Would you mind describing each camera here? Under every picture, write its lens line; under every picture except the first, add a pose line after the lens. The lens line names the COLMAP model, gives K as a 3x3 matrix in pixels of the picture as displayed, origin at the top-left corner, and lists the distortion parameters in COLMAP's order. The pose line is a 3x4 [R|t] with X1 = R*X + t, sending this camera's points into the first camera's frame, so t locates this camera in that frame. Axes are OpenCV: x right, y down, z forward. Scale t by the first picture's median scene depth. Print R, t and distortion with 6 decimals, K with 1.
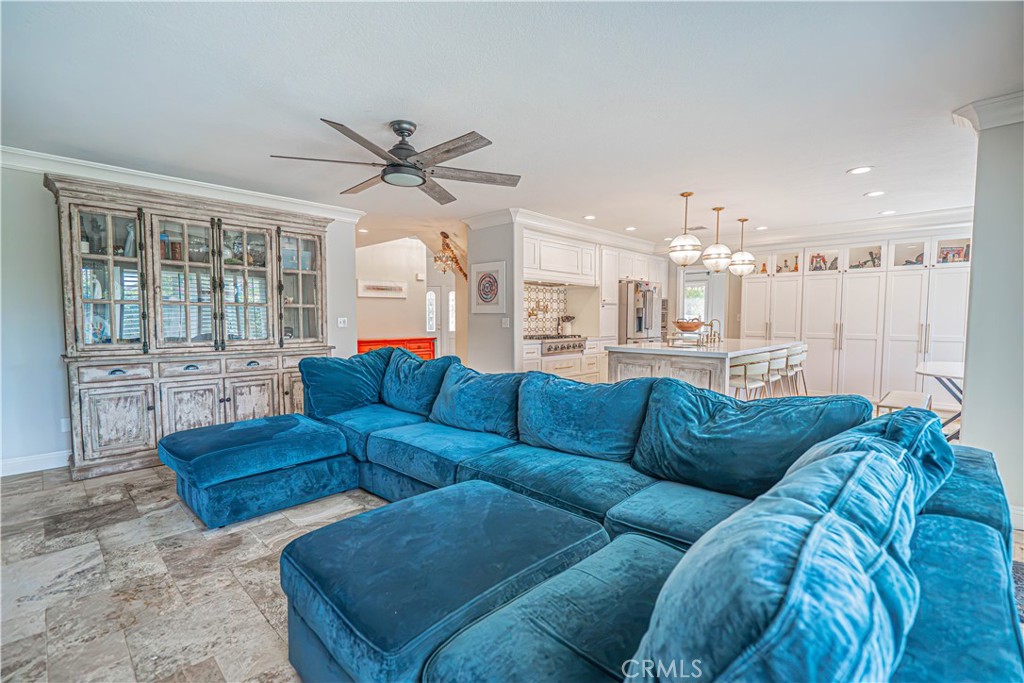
lens RADIAL K [[462.2, 0, 512.3], [0, 462.2, 342.7], [0, 0, 1]] dist [-0.003090, 0.000961]
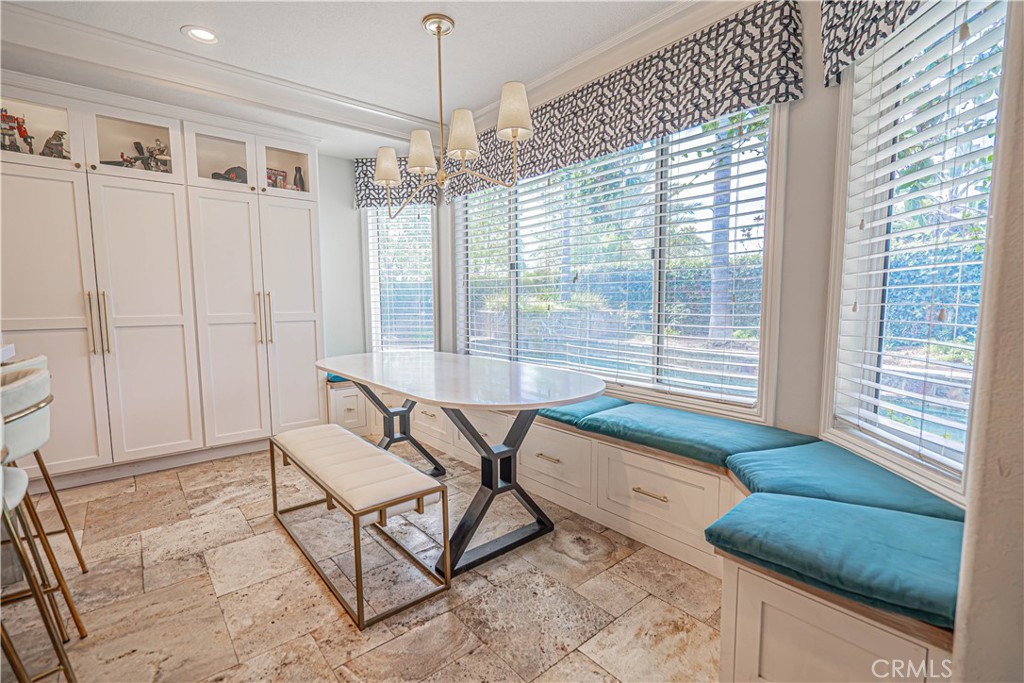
lens RADIAL K [[462.2, 0, 511.7], [0, 462.2, 344.8], [0, 0, 1]] dist [-0.003090, 0.000961]
pose [[0.094987, -0.098418, 0.990601, 0.329001], [0.060953, 0.993809, 0.092892, -0.009982], [-0.993611, 0.051557, 0.100398, 0.592425]]
